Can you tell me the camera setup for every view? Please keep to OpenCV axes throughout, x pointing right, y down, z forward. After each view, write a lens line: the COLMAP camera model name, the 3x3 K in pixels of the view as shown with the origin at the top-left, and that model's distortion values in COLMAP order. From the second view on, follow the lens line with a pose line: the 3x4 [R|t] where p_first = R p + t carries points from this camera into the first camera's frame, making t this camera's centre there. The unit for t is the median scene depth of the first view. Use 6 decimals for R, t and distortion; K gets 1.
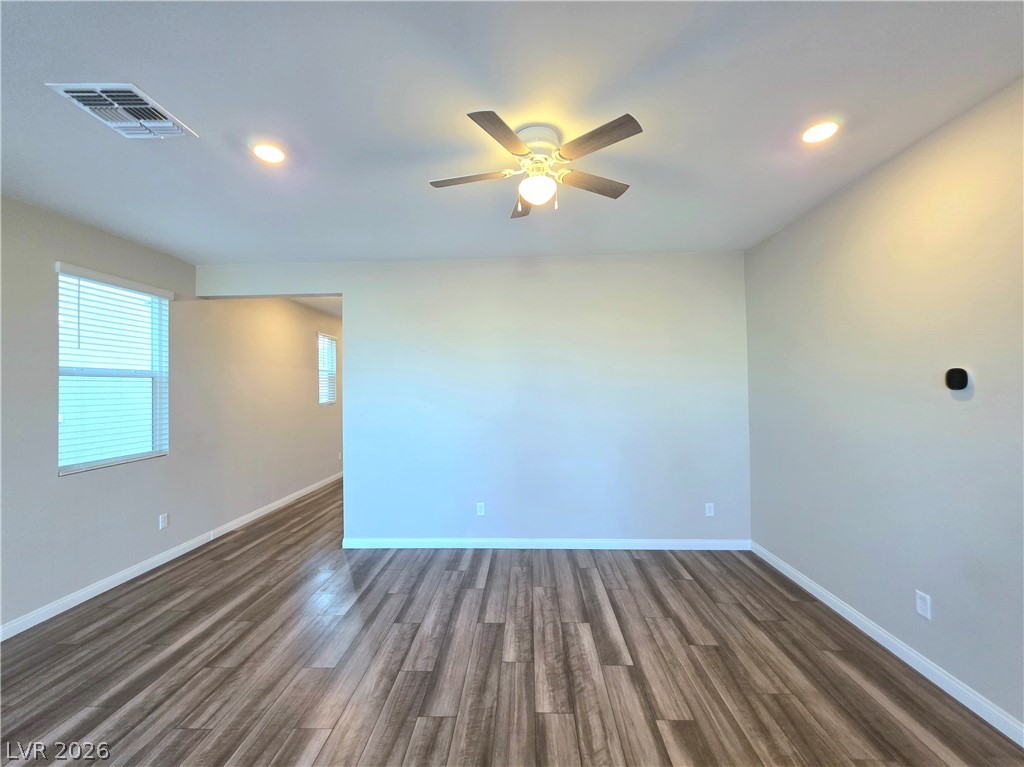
lens RADIAL K [[421.4, 0, 511.2], [0, 421.4, 385.8], [0, 0, 1]] dist [0.003892, -0.000827]
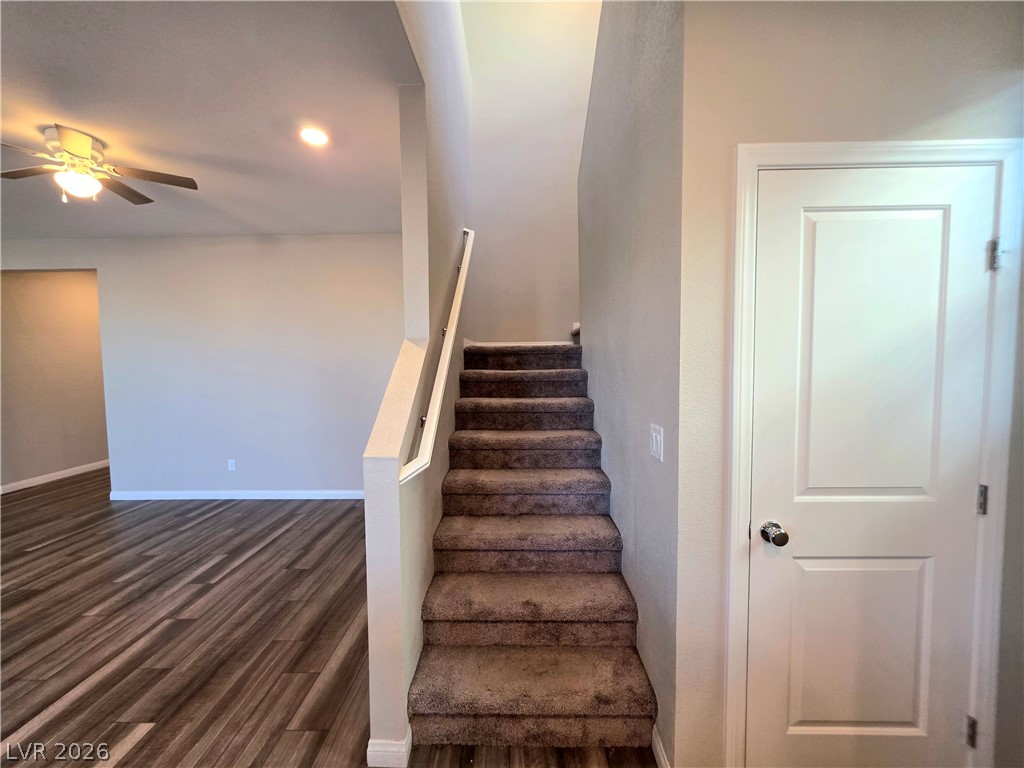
lens RADIAL K [[421.4, 0, 514.6], [0, 421.4, 378.4], [0, 0, 1]] dist [0.003892, -0.000827]
pose [[0.999903, -0.002364, 0.013697, 0.984192], [0.001587, 0.998402, 0.056487, 0.003470], [-0.013809, -0.056460, 0.998309, -0.168108]]
